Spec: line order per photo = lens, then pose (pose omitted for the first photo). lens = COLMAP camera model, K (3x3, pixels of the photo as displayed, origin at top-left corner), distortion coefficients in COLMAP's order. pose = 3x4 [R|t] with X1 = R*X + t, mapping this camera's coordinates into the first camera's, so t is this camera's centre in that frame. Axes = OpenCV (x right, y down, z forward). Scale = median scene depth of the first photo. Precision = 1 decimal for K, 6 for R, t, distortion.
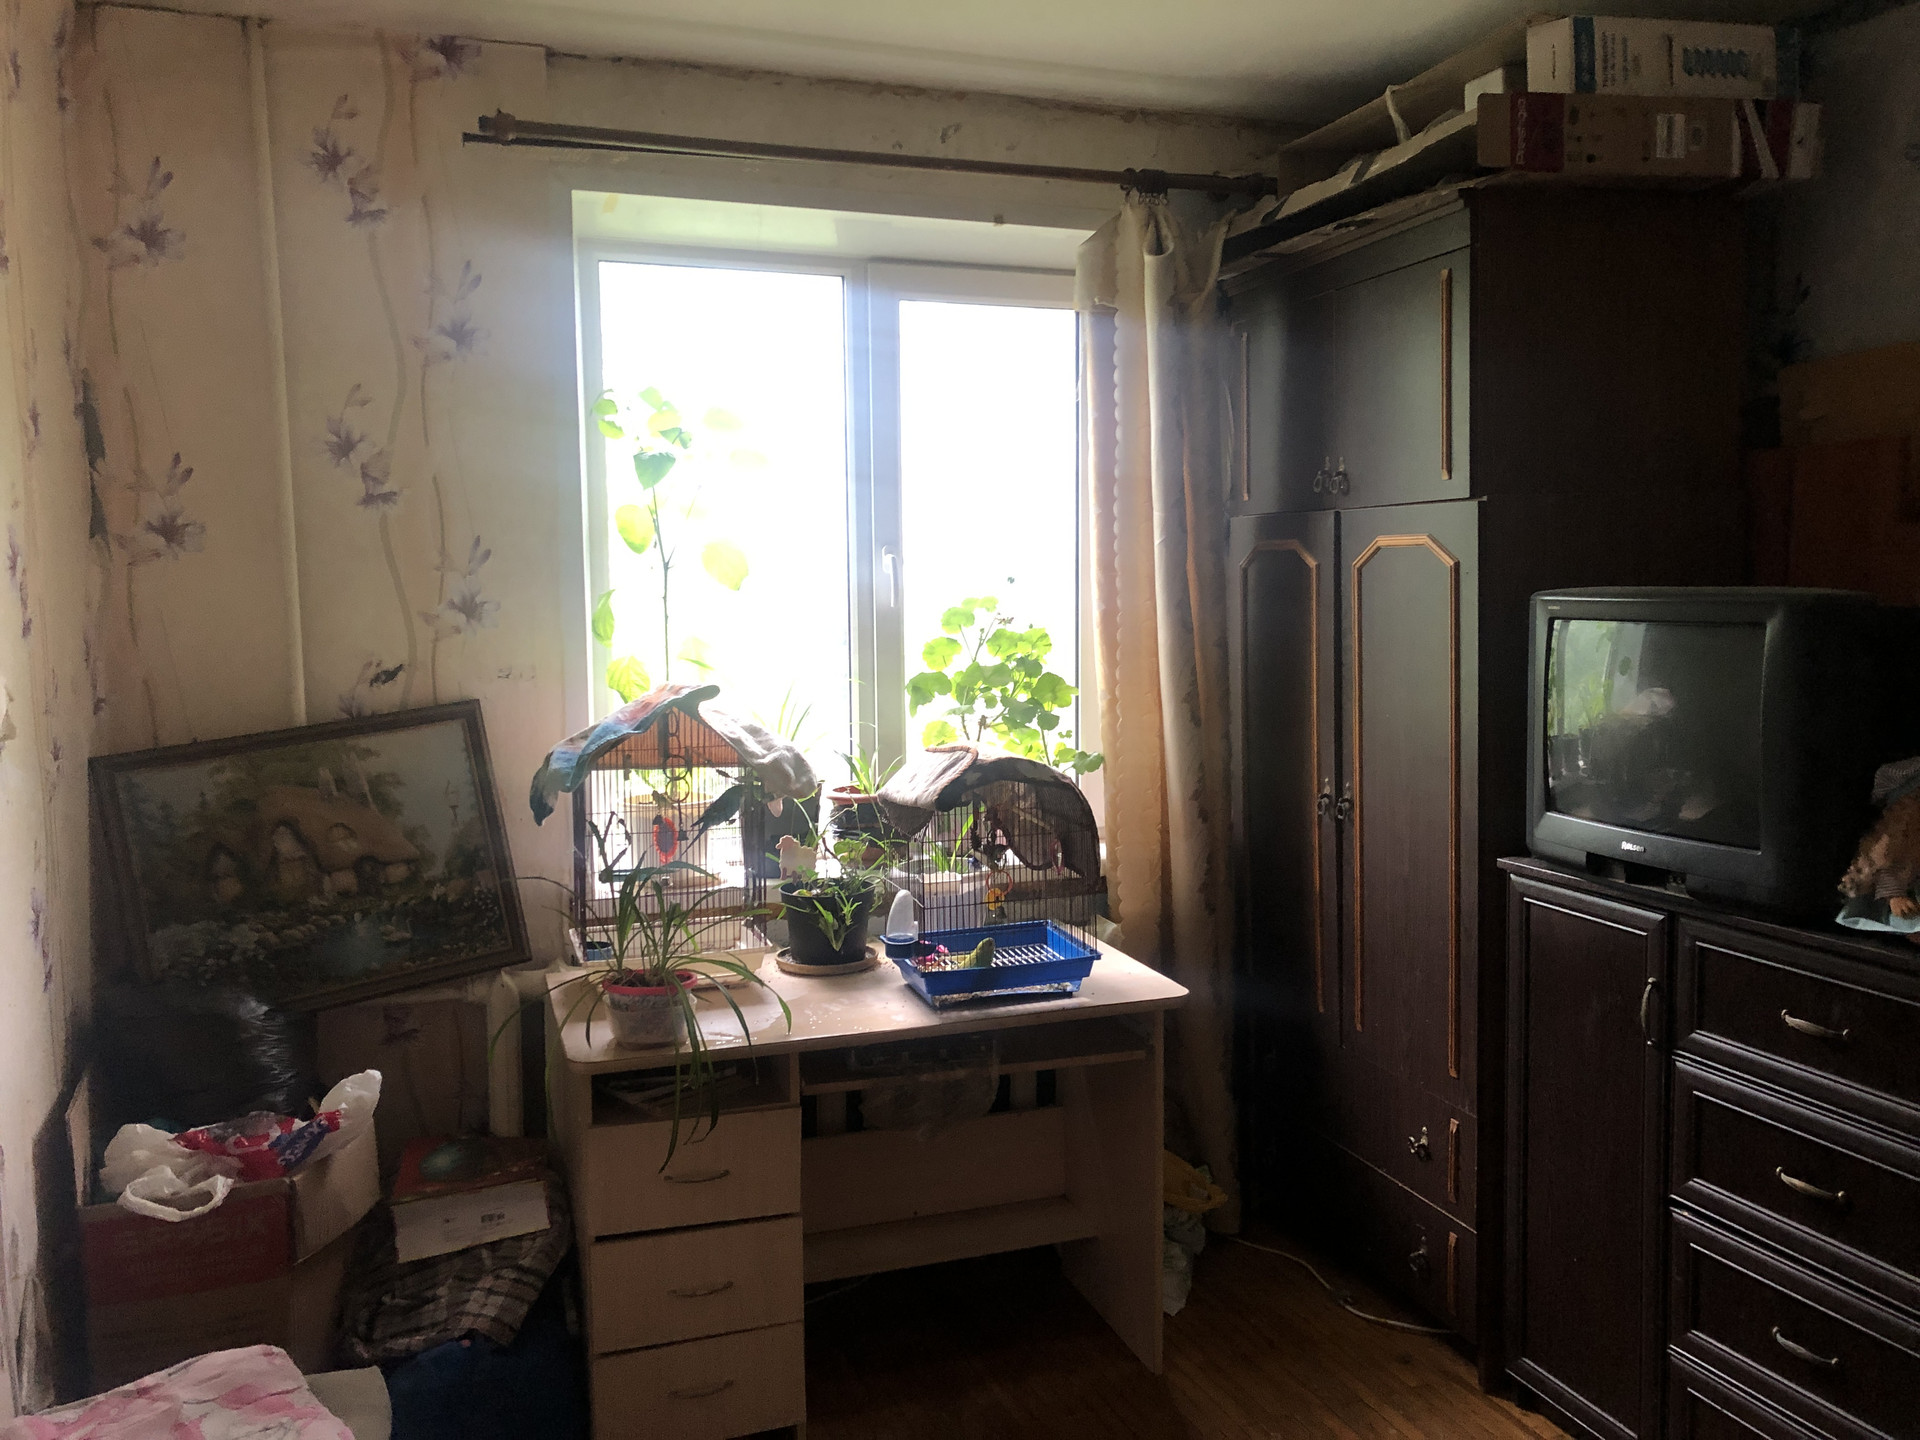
lens RADIAL K [[1566.0, 0, 961.2], [0, 1566.0, 713.1], [0, 0, 1]] dist [-0.004048, -0.000063]
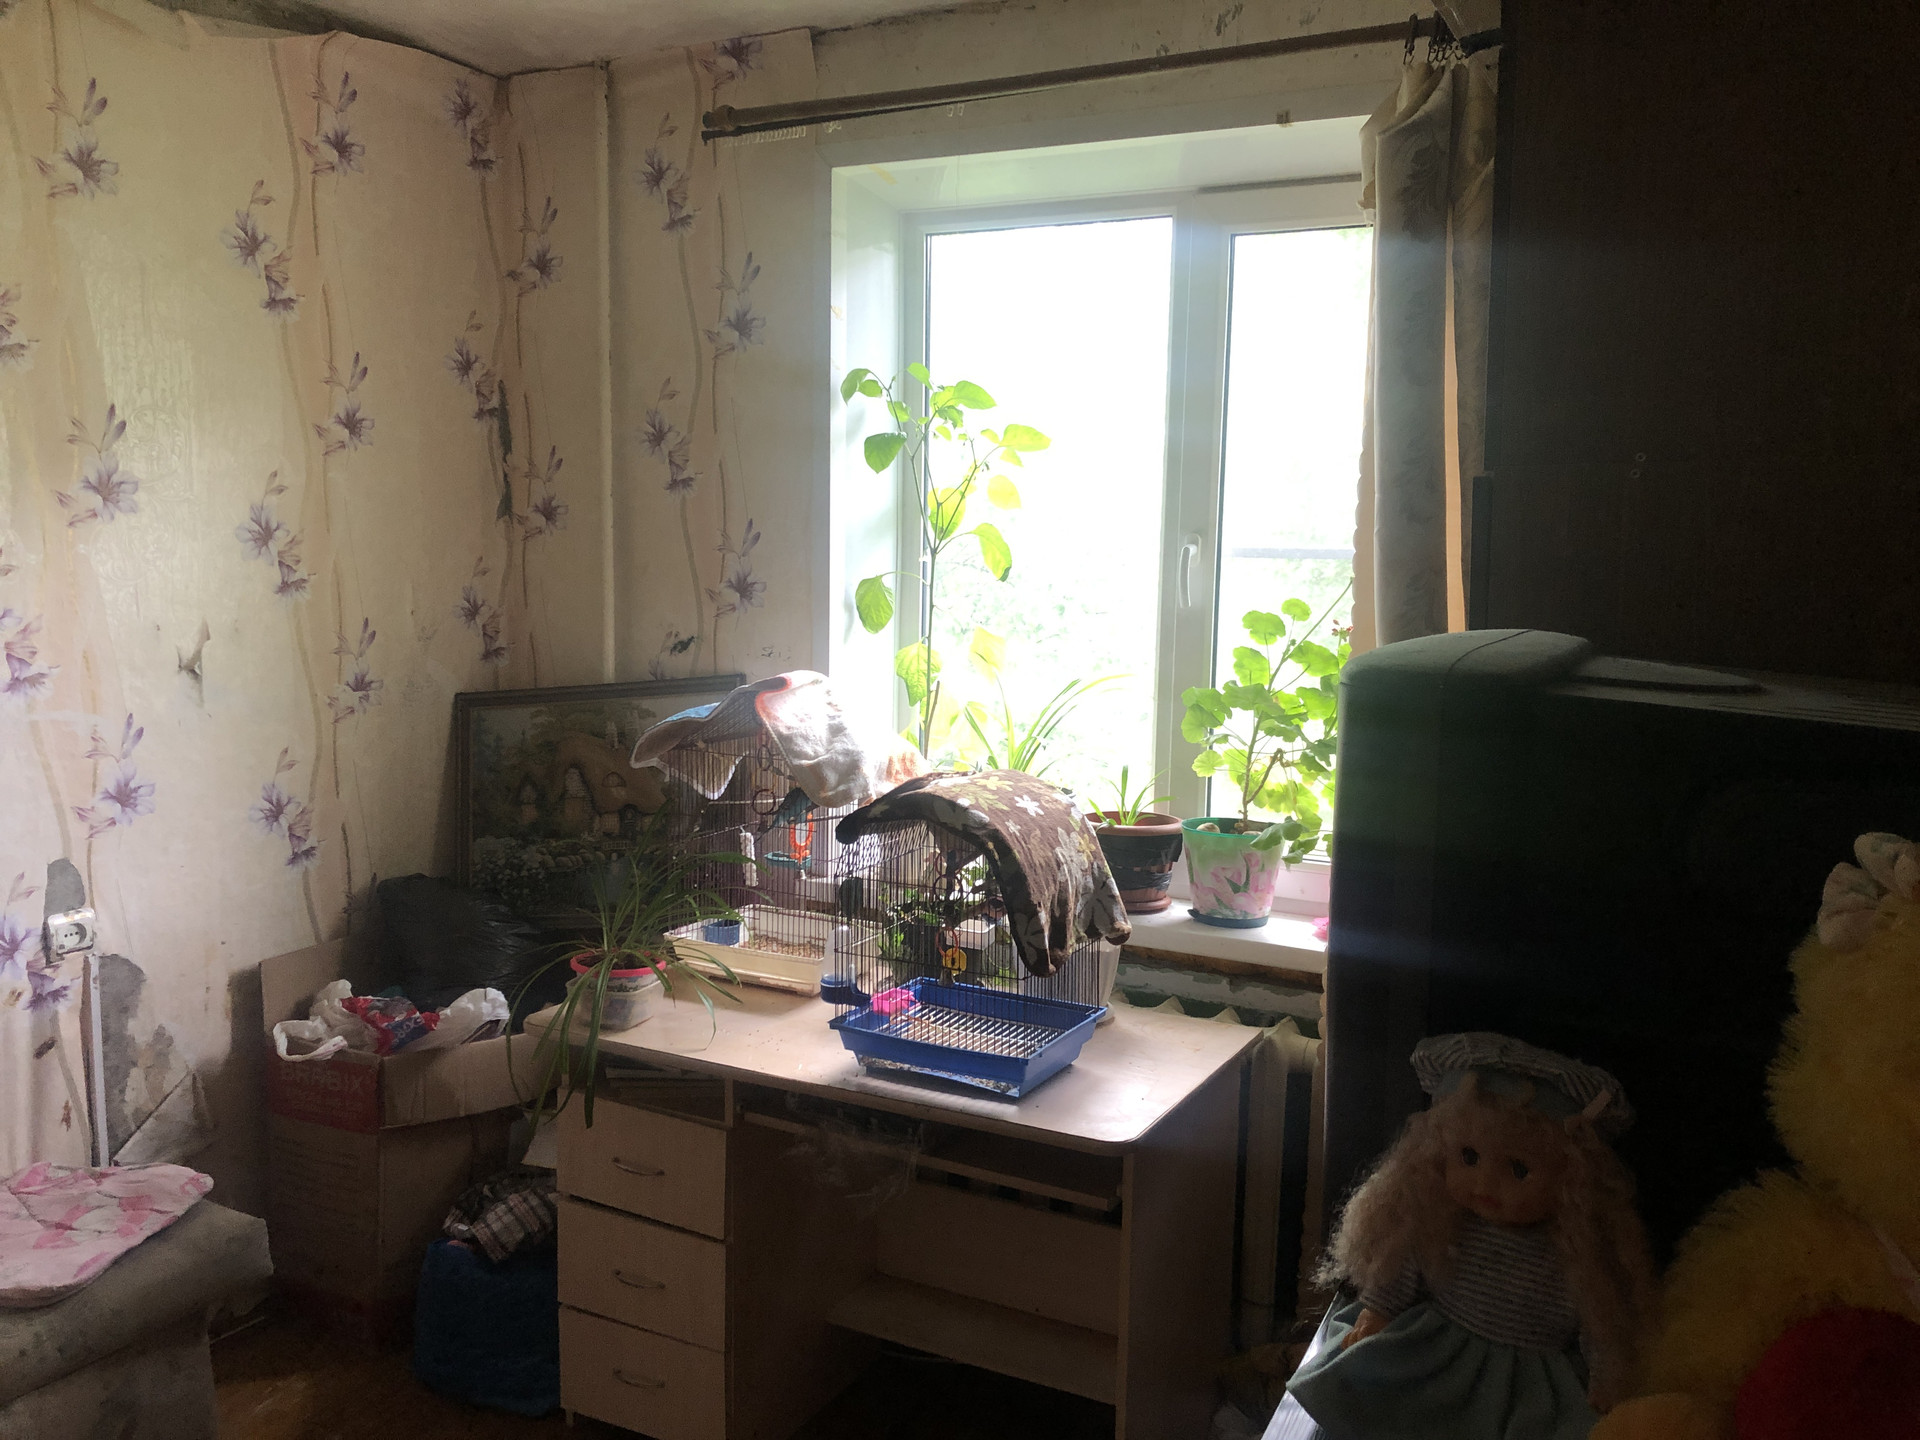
lens RADIAL K [[1542.7, 0, 960.0], [0, 1542.7, 726.3], [0, 0, 1]] dist [0.008039, 0.001638]
pose [[0.685811, 0.107728, -0.719763, 0.574258], [-0.089149, 0.993971, 0.063826, -0.056229], [0.722299, 0.020394, 0.691280, 0.409880]]
